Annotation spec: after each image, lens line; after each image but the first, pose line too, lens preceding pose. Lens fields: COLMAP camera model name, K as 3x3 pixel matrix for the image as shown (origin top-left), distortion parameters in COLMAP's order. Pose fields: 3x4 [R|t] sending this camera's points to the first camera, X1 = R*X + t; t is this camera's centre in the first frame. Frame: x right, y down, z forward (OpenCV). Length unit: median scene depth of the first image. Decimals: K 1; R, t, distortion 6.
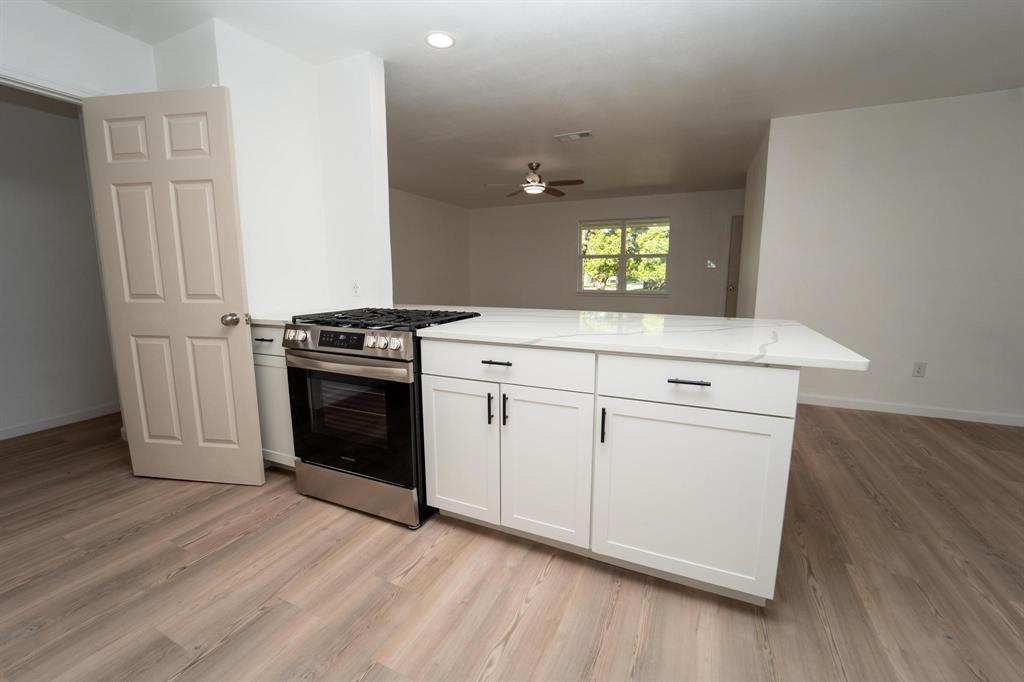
lens RADIAL K [[413.9, 0, 512.0], [0, 413.9, 341.0], [0, 0, 1]] dist [-0.001451, -0.000332]
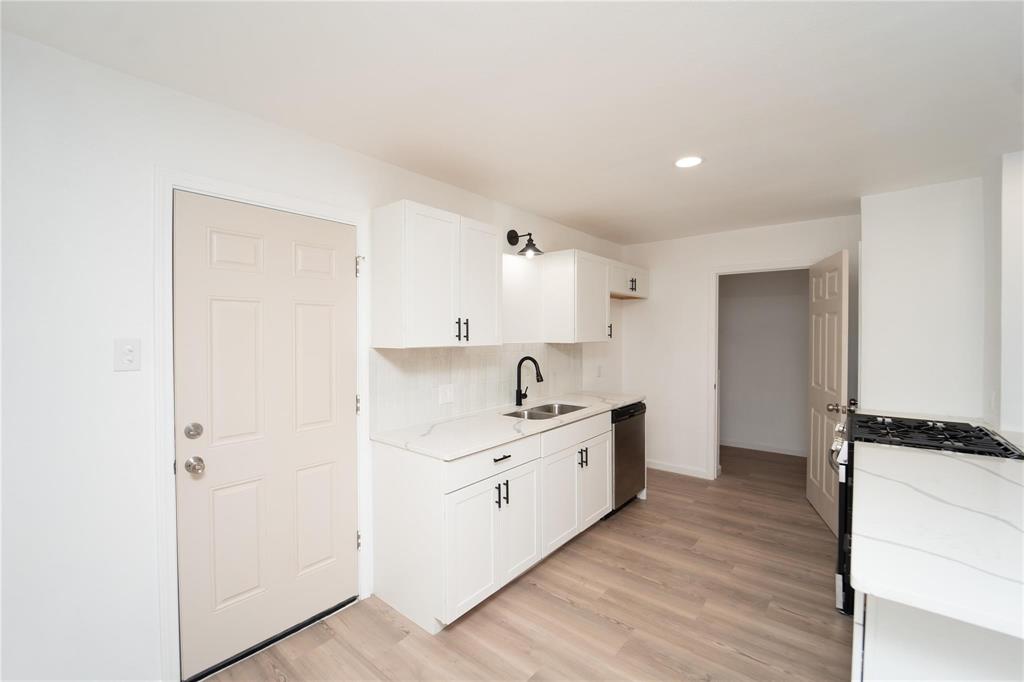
lens RADIAL K [[430.2, 0, 512.0], [0, 430.2, 341.0], [0, 0, 1]] dist [0.000242, 0.000024]
pose [[-0.234073, 0.015273, -0.972099, 1.148015], [-0.141088, 0.988758, 0.049508, -0.223423], [0.961927, 0.148740, -0.229286, 0.293033]]
